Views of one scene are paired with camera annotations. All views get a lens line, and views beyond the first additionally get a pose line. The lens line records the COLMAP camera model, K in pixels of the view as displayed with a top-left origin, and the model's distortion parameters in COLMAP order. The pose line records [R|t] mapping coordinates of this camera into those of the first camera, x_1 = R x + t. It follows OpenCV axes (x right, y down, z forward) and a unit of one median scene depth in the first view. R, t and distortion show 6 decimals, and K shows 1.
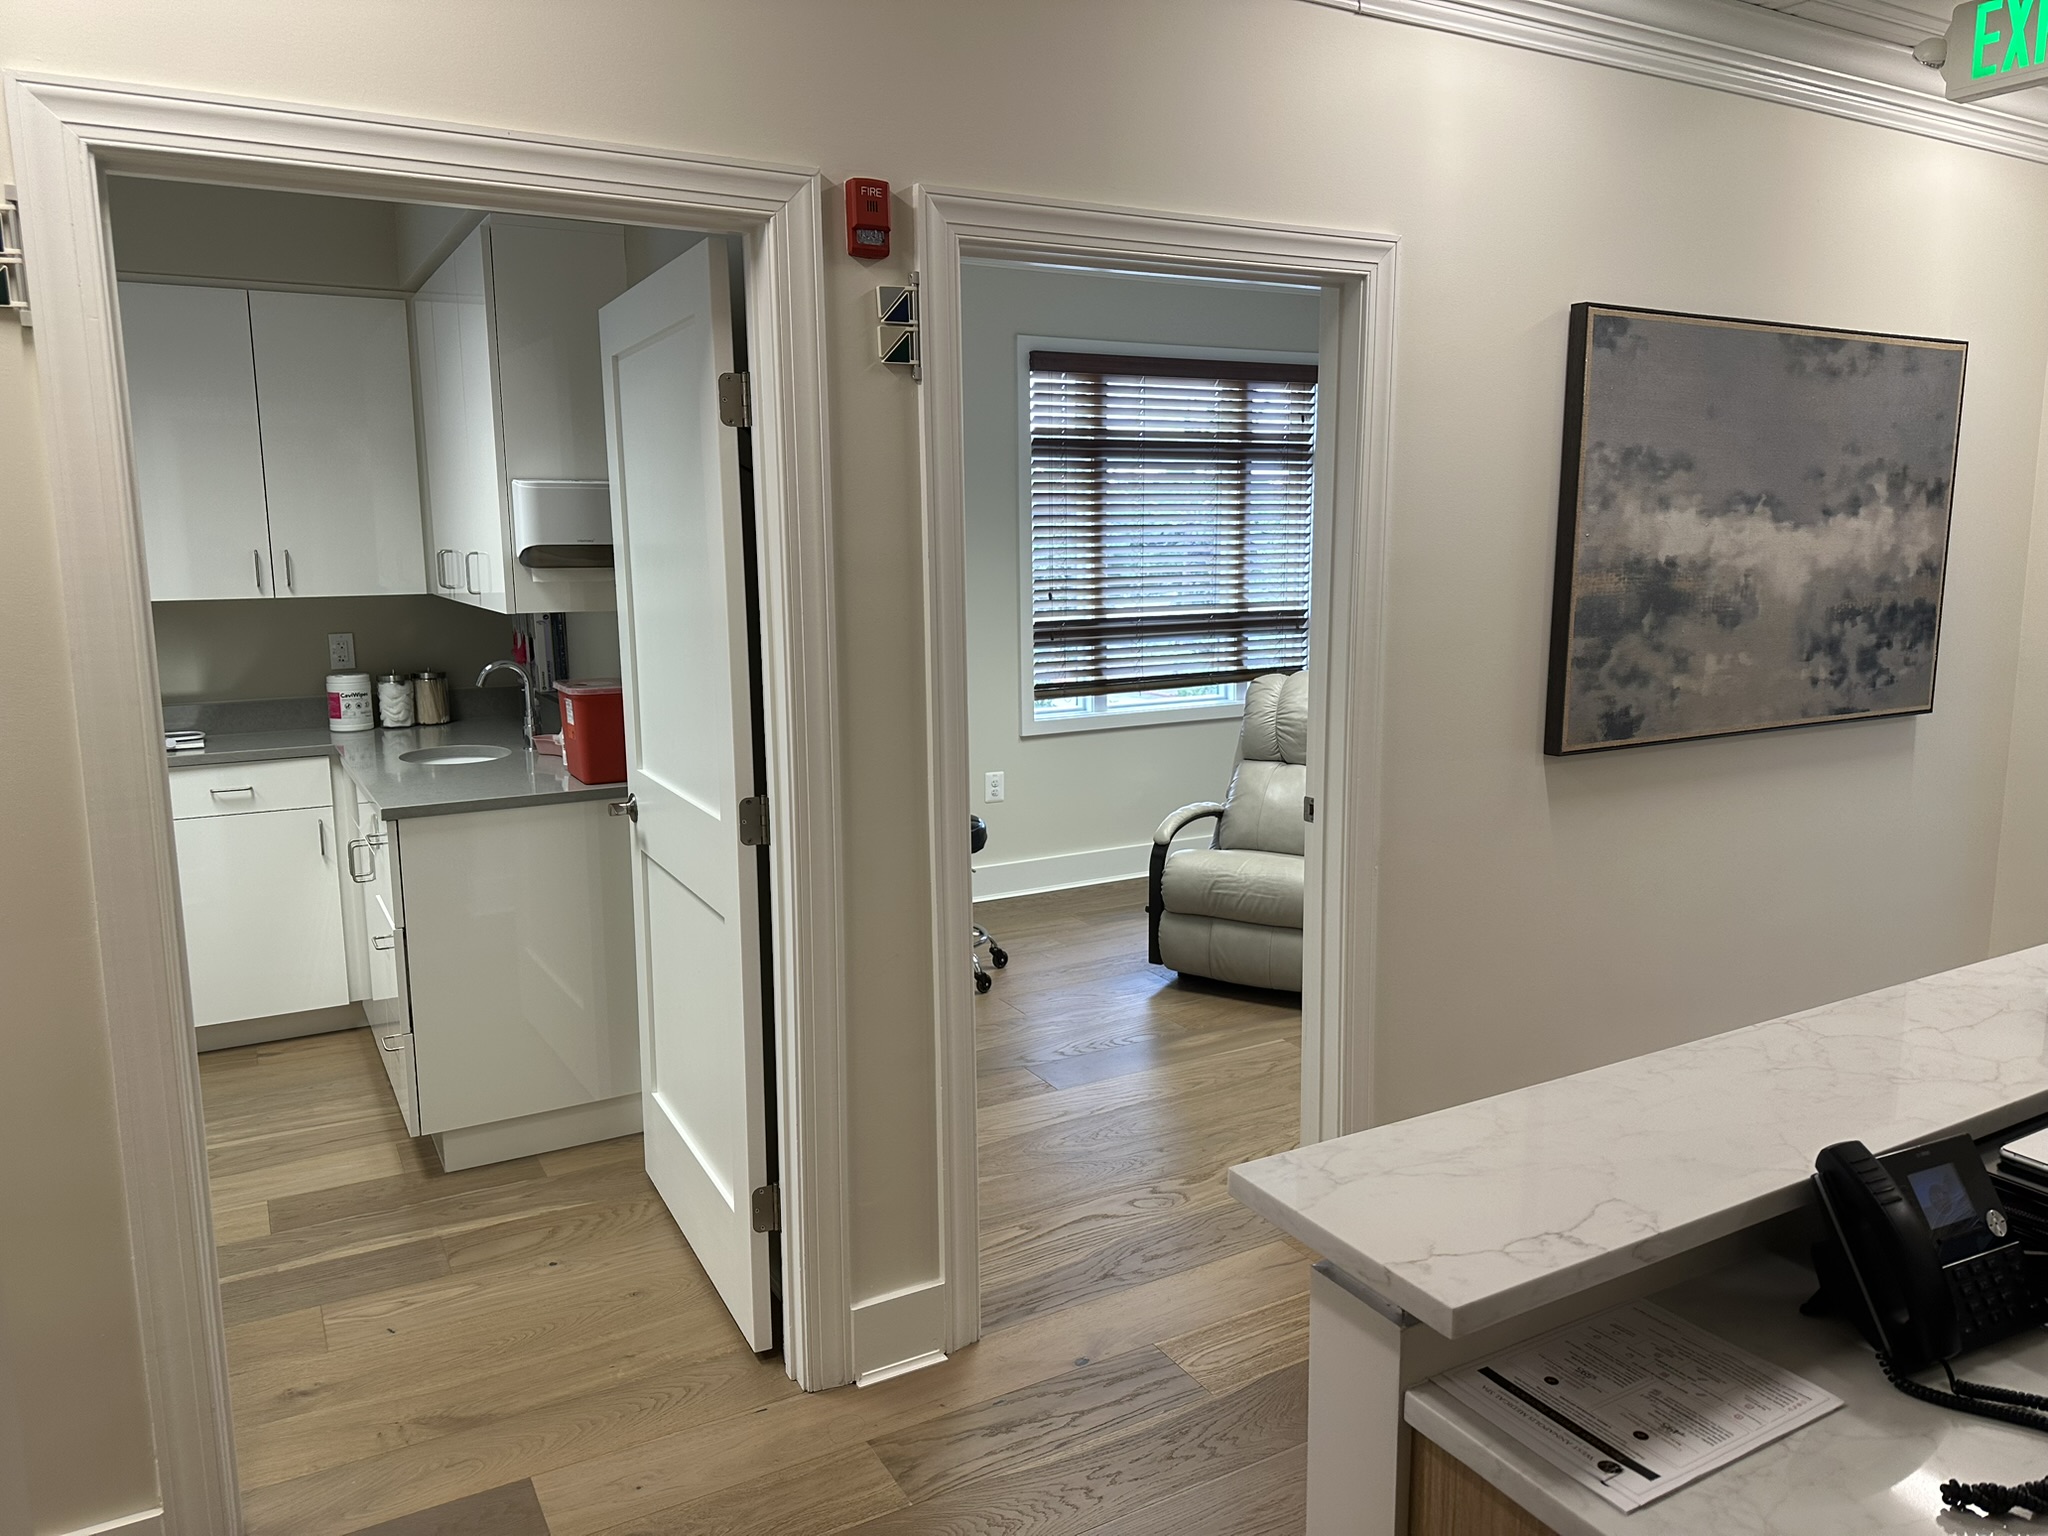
lens RADIAL K [[1398.8, 0, 1024.1], [0, 1398.8, 769.6], [0, 0, 1]] dist [0.037738, -0.046825]
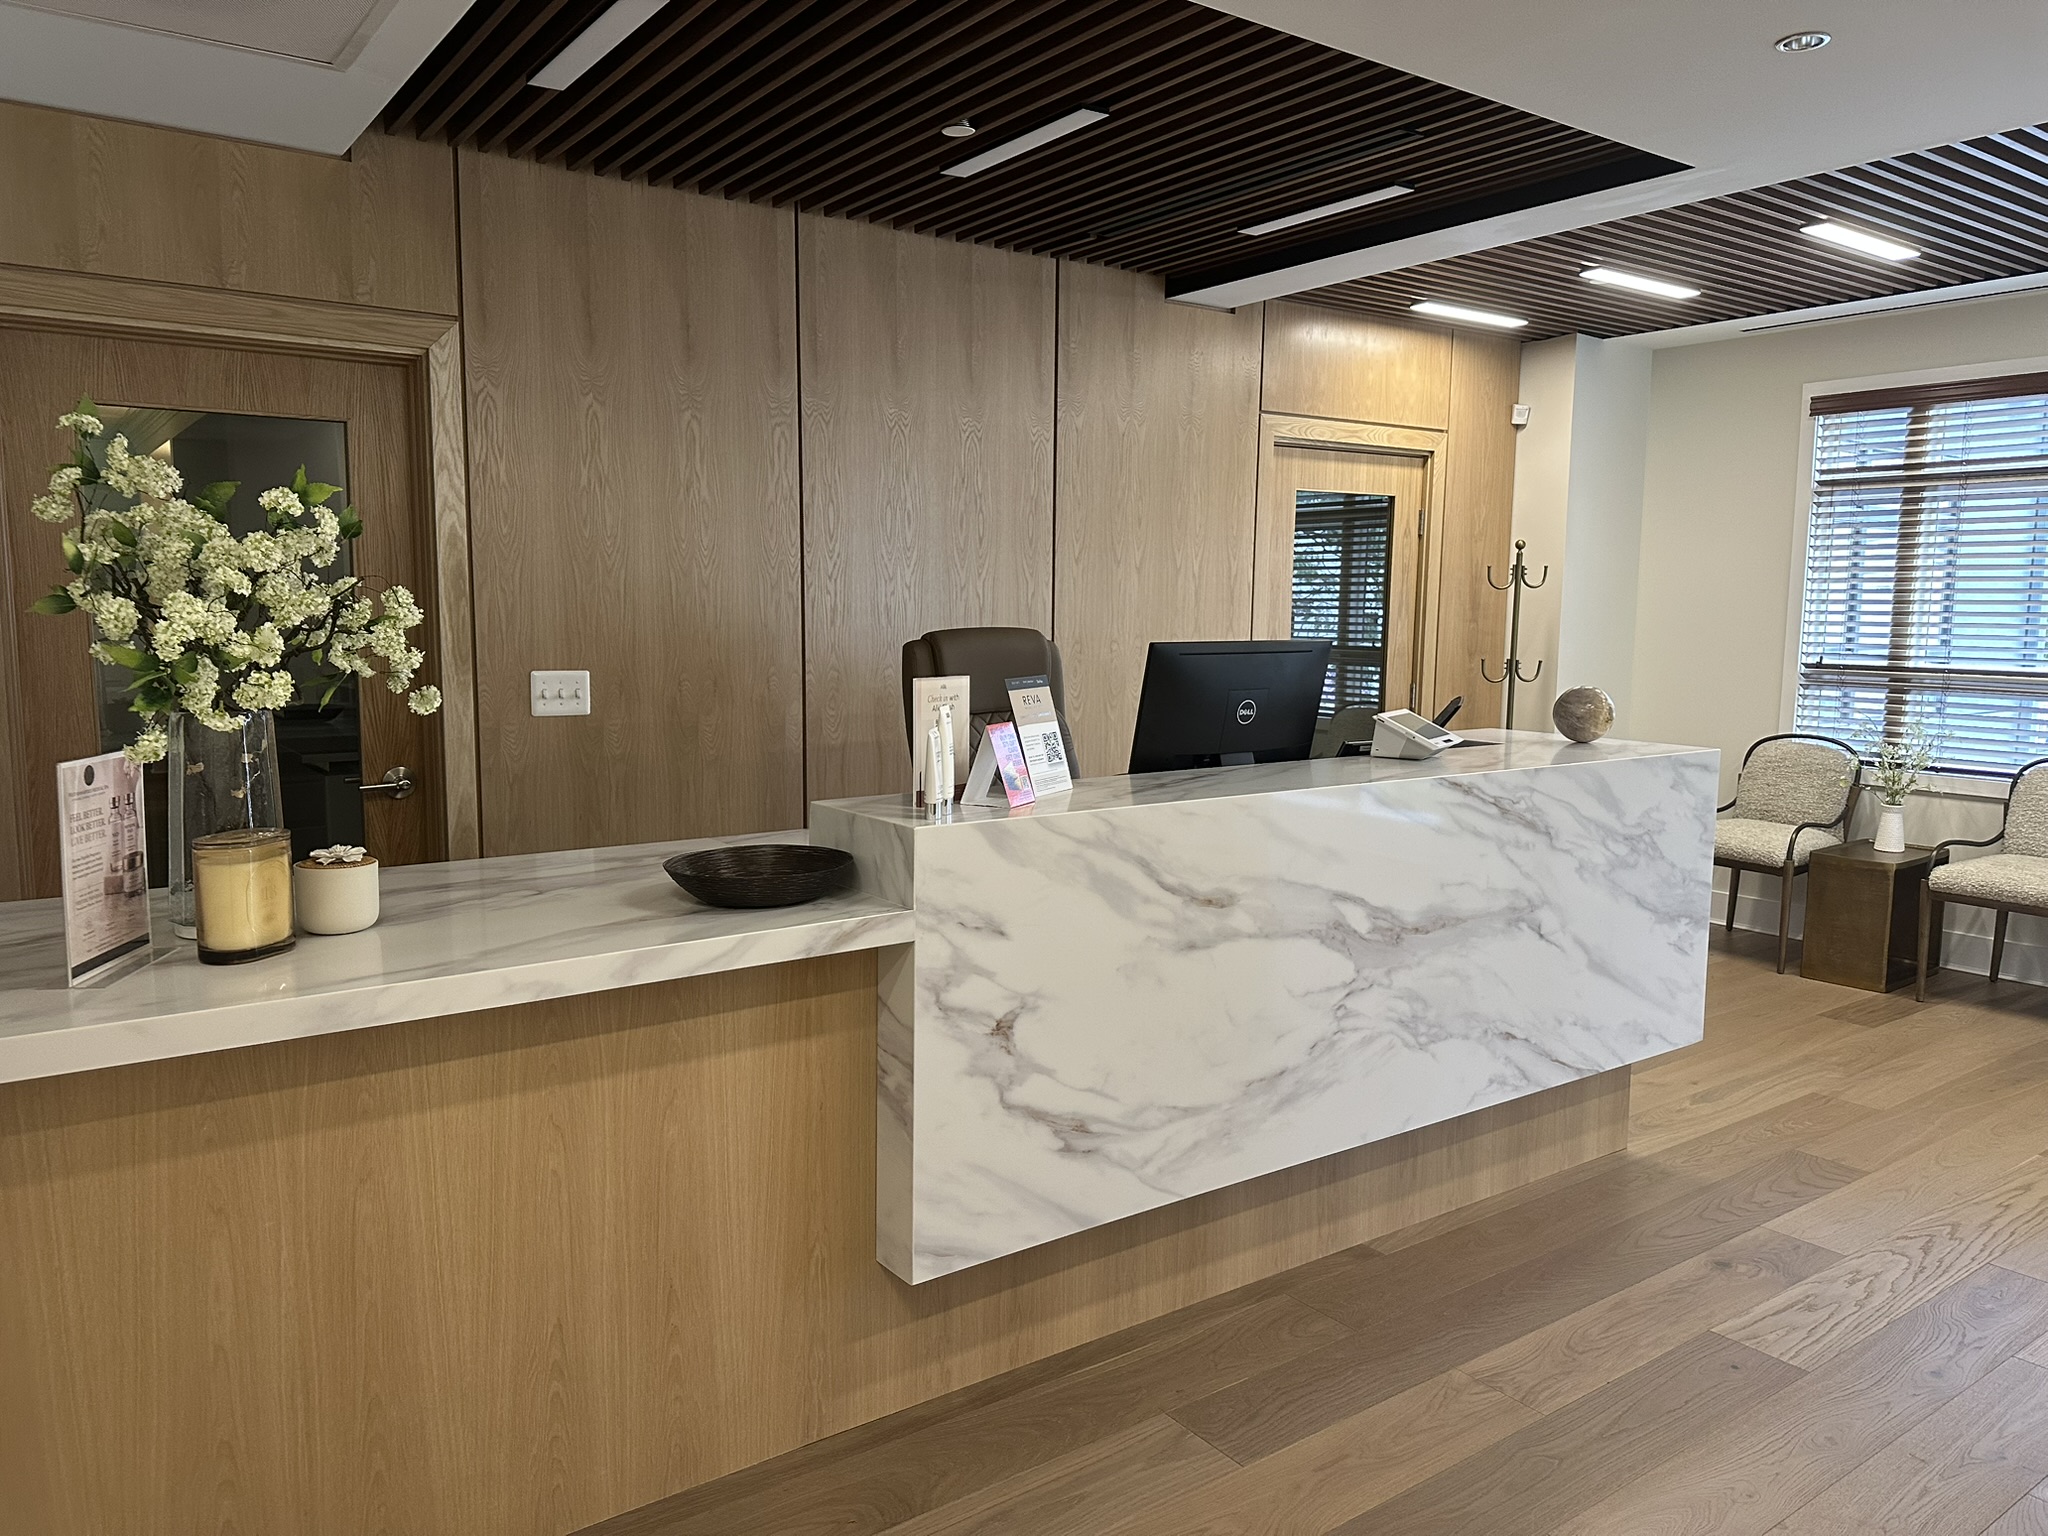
lens RADIAL K [[1398.8, 0, 1013.0], [0, 1398.8, 766.9], [0, 0, 1]] dist [0.037738, -0.046825]
pose [[0.133927, 0.138927, -0.981205, 0.920774], [-0.171457, 0.978441, 0.115133, -0.050109], [0.976046, 0.152815, 0.154860, 0.297390]]
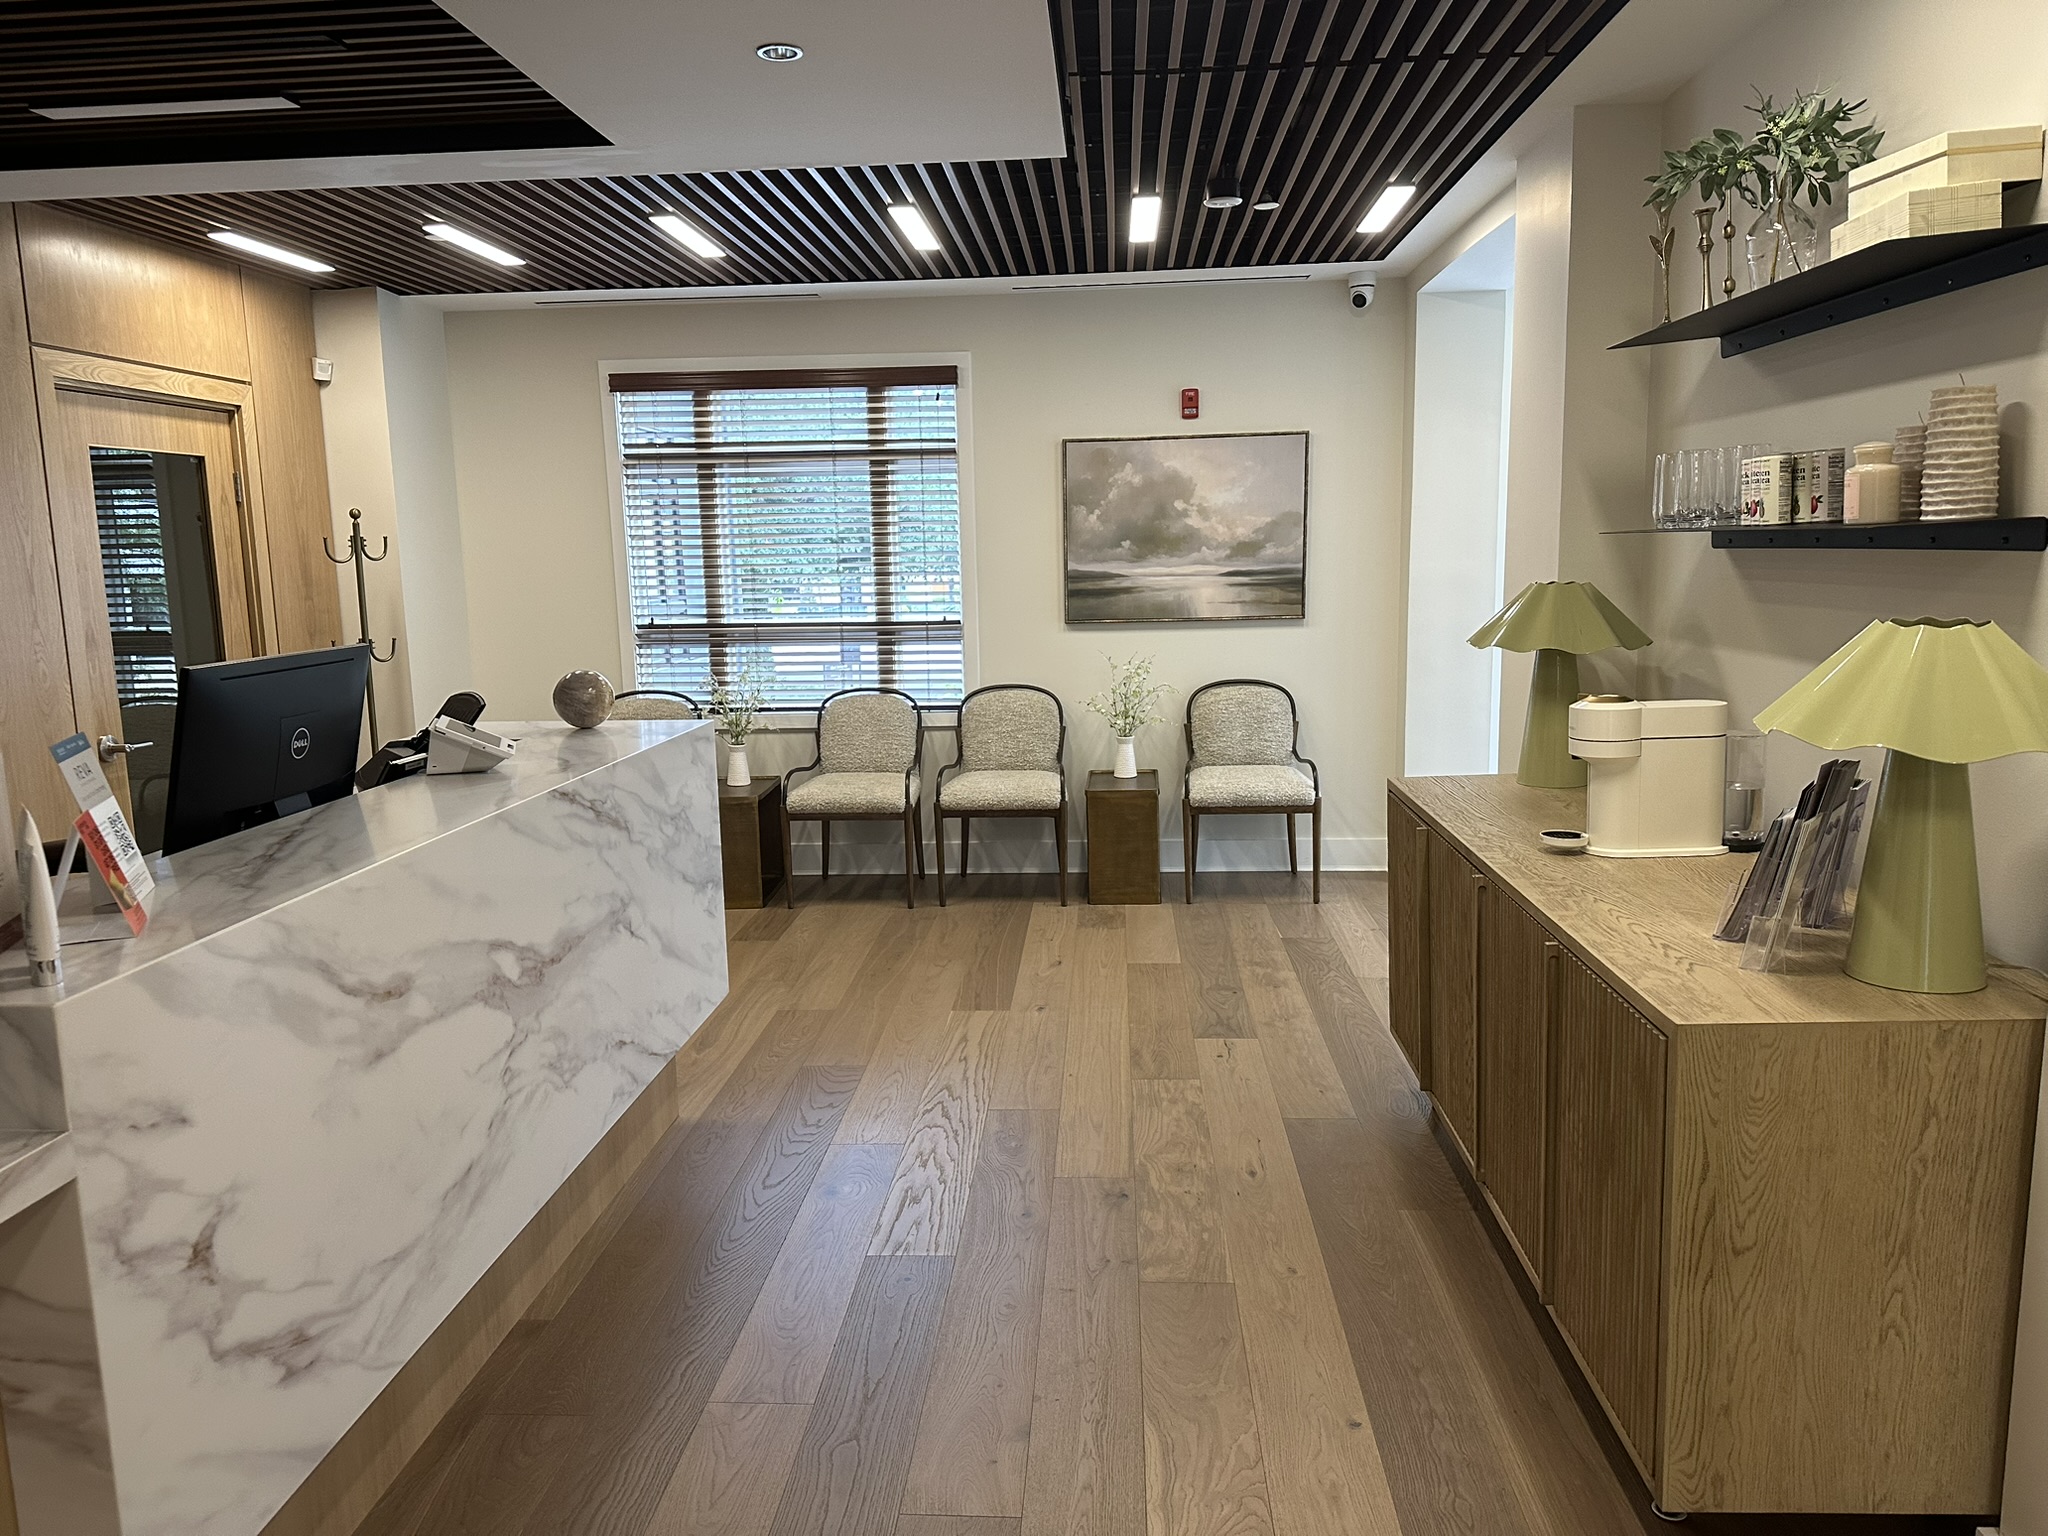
lens RADIAL K [[1398.8, 0, 1037.7], [0, 1398.8, 773.2], [0, 0, 1]] dist [0.037738, -0.046825]
pose [[0.848246, 0.085677, -0.522627, 0.840119], [-0.081765, 0.996182, 0.030600, -0.047611], [0.523253, 0.016776, 0.852012, 0.234560]]
